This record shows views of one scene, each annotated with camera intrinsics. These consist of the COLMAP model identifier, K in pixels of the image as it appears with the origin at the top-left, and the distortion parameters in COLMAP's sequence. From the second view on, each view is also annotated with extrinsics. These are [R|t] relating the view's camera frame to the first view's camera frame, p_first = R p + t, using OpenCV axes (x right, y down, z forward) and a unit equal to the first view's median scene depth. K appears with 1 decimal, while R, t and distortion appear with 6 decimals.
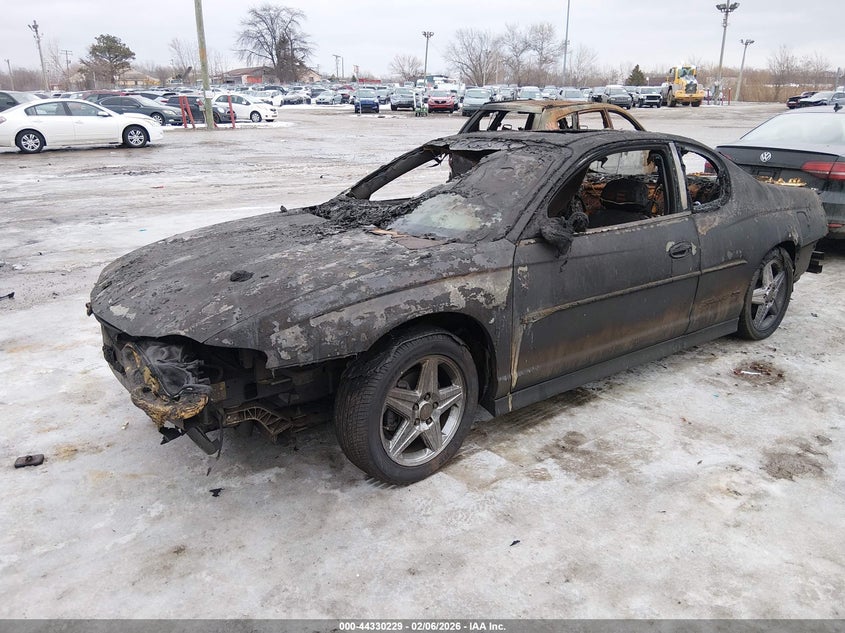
lens RADIAL K [[668.4, 0, 422.5], [0, 668.4, 316.5], [0, 0, 1]] dist [0.002641, -0.014589]
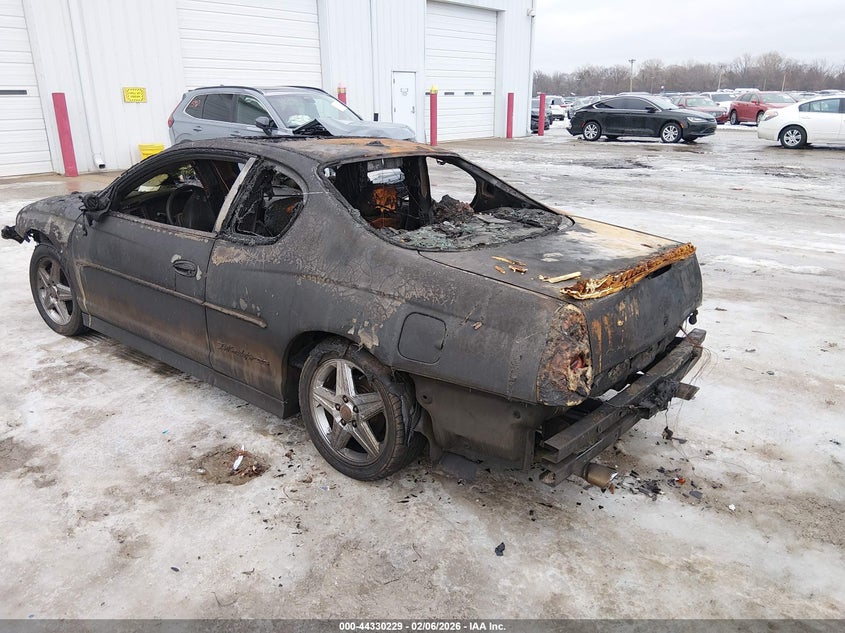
lens RADIAL K [[668.4, 0, 422.5], [0, 668.4, 316.5], [0, 0, 1]] dist [0.002641, -0.014589]
pose [[0.227984, 0.309384, -0.923204, 1.298327], [-0.300676, 0.924202, 0.235467, -0.344004], [0.926076, 0.223903, 0.303728, 1.001353]]
